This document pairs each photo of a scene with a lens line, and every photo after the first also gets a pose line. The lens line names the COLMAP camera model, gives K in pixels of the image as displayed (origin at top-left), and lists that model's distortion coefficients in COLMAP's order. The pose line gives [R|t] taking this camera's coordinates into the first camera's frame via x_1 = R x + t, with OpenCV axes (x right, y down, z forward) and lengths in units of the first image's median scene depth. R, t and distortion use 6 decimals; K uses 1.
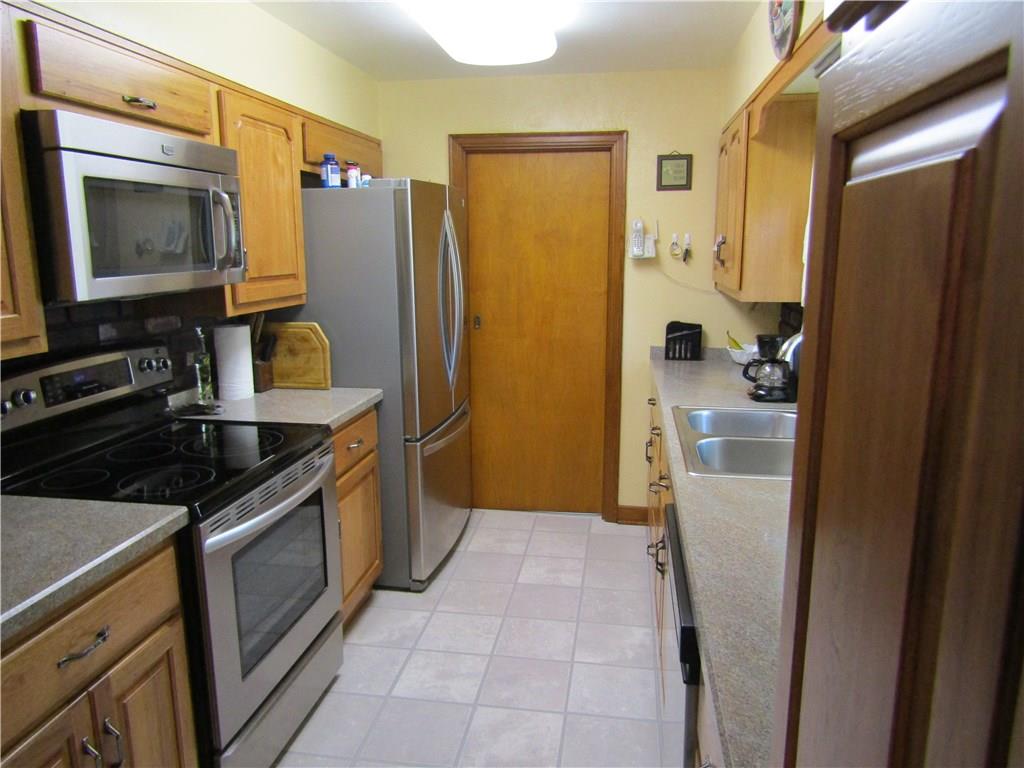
lens RADIAL K [[732.0, 0, 512.0], [0, 732.0, 384.0], [0, 0, 1]] dist [-0.003992, -0.001824]
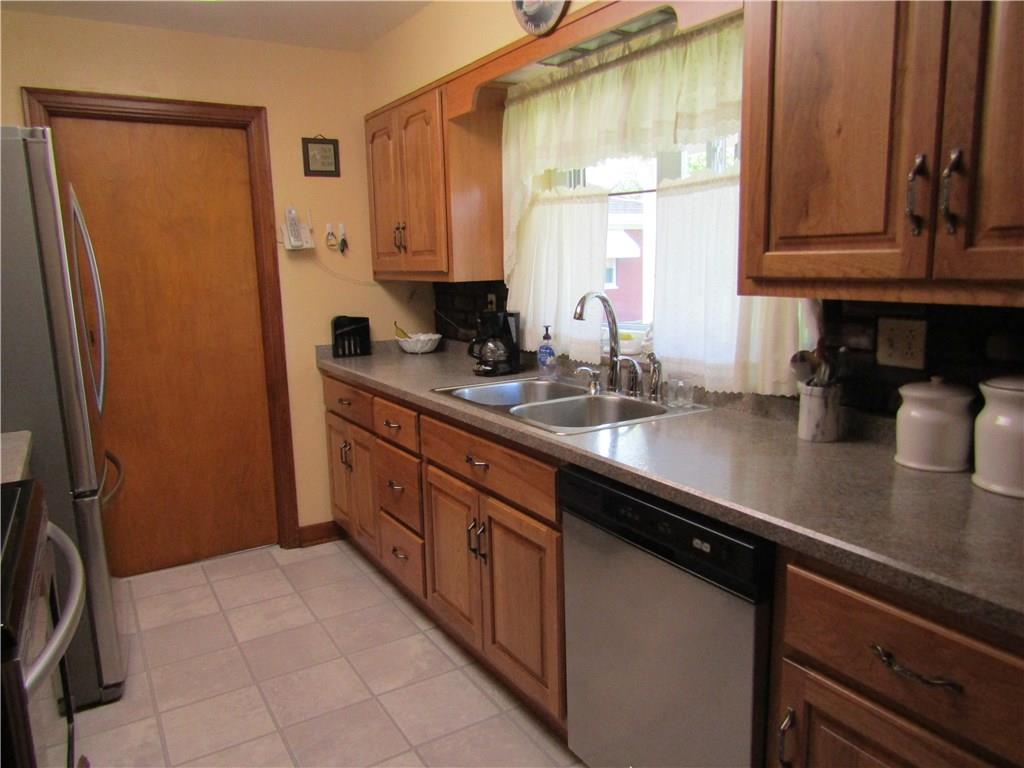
lens RADIAL K [[732.0, 0, 512.0], [0, 732.0, 384.0], [0, 0, 1]] dist [-0.003992, -0.001824]
pose [[0.761983, -0.125552, 0.635309, -0.219315], [0.145815, 0.989098, 0.020580, 0.013218], [-0.630967, 0.076956, 0.771984, 0.144409]]
